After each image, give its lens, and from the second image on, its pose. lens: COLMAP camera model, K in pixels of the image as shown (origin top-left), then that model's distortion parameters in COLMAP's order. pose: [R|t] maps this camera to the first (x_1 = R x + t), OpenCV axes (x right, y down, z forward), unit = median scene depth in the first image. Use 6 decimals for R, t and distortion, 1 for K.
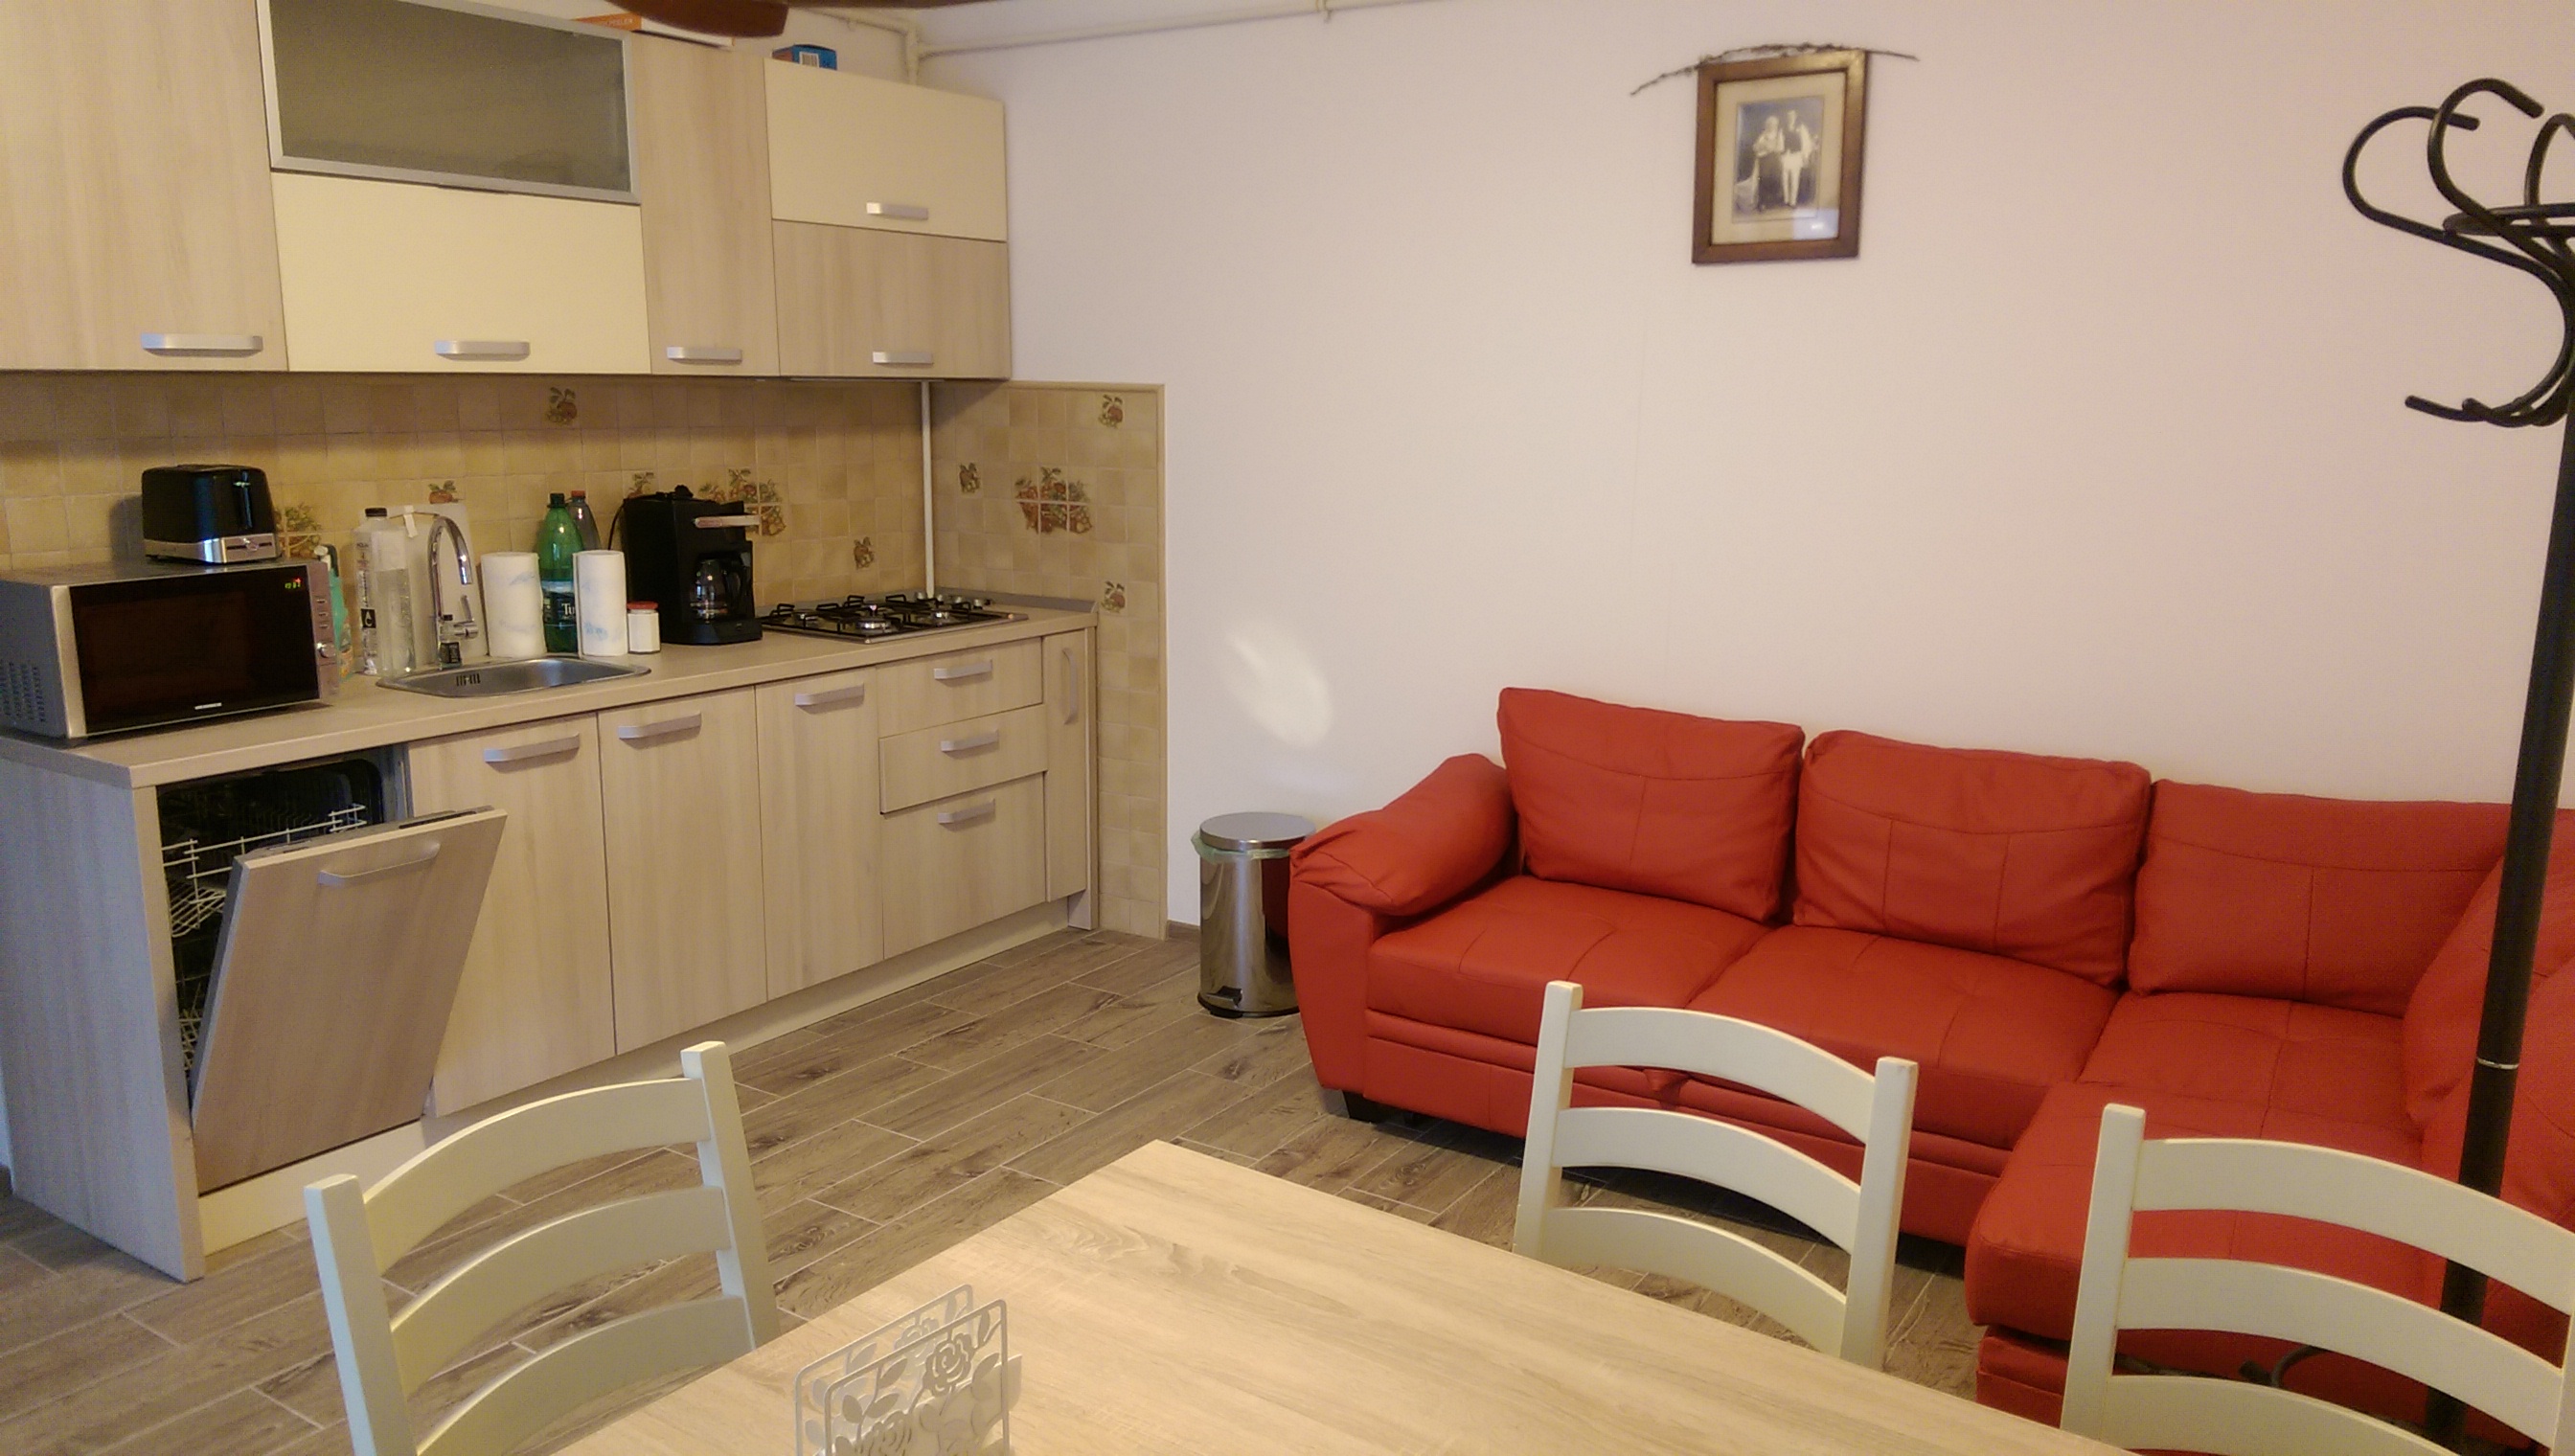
lens RADIAL K [[1812.3, 0, 1287.5], [0, 1812.3, 728.0], [0, 0, 1]] dist [0.109863, -0.148409]
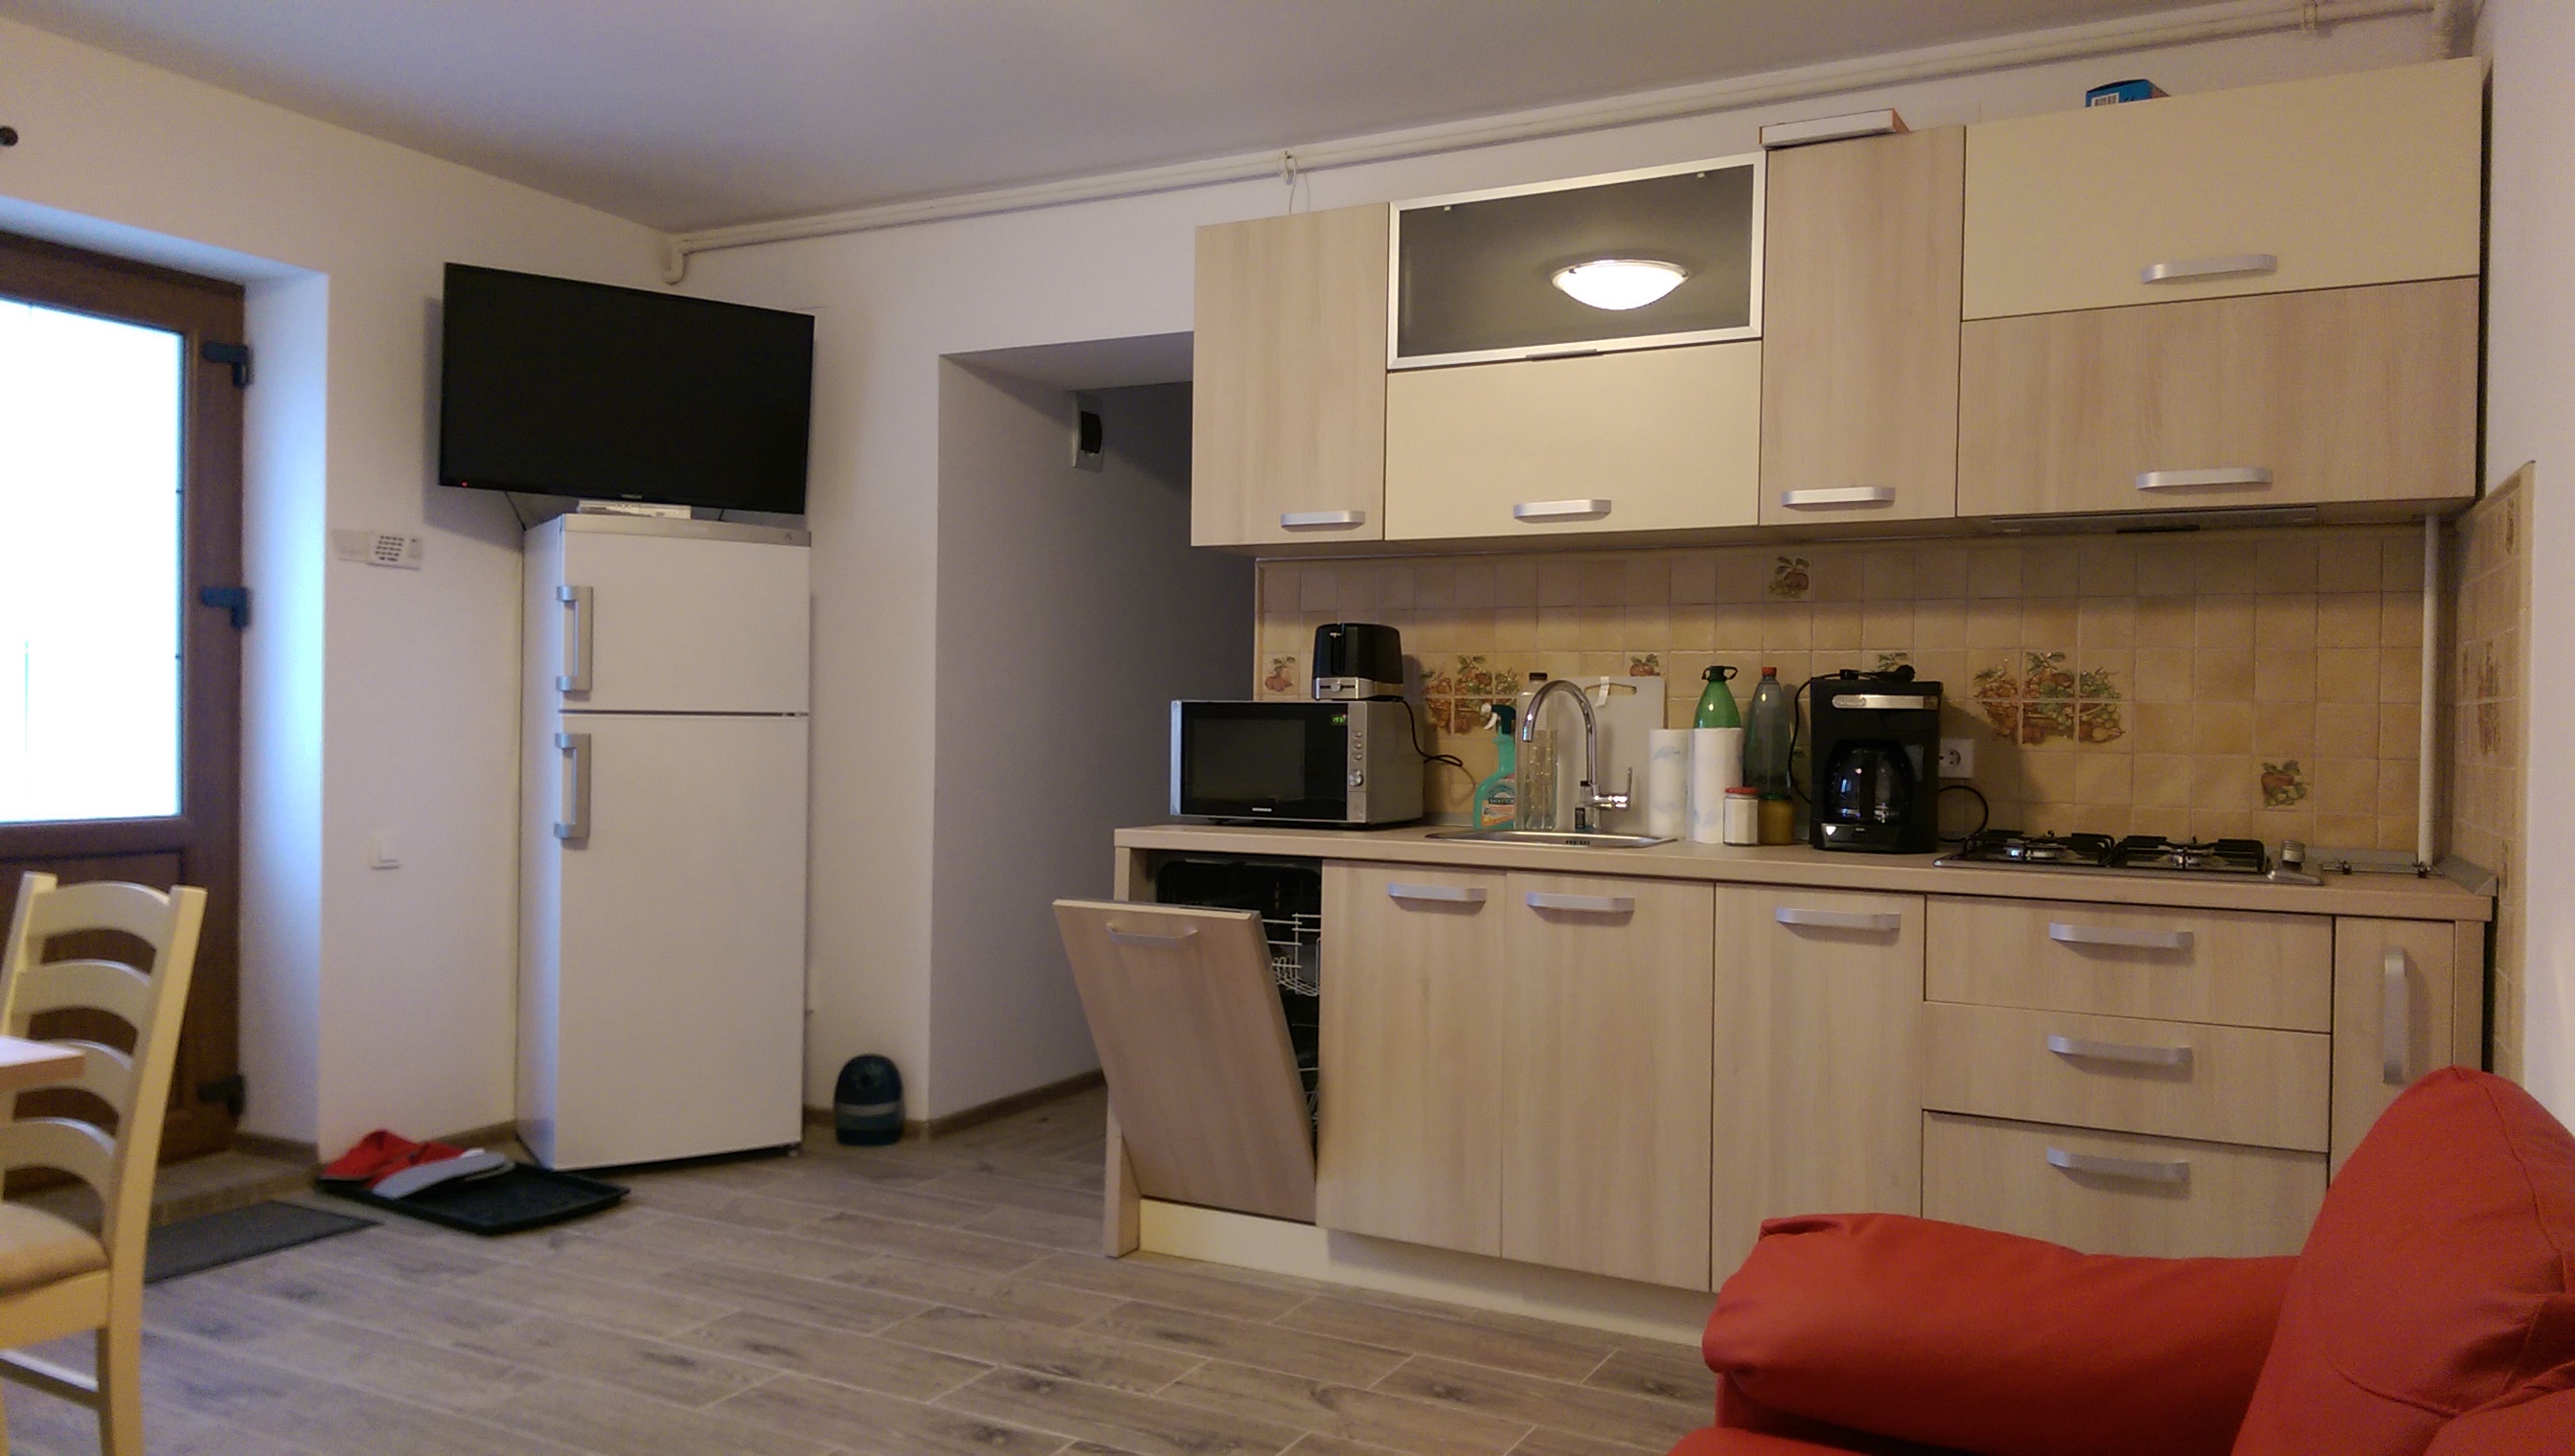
lens RADIAL K [[1812.3, 0, 1287.5], [0, 1812.3, 728.0], [0, 0, 1]] dist [0.109863, -0.148409]
pose [[0.105739, -0.000830, -0.994394, 0.548189], [-0.204603, 0.978585, -0.022573, -0.036969], [0.973117, 0.205842, 0.103305, 0.795306]]
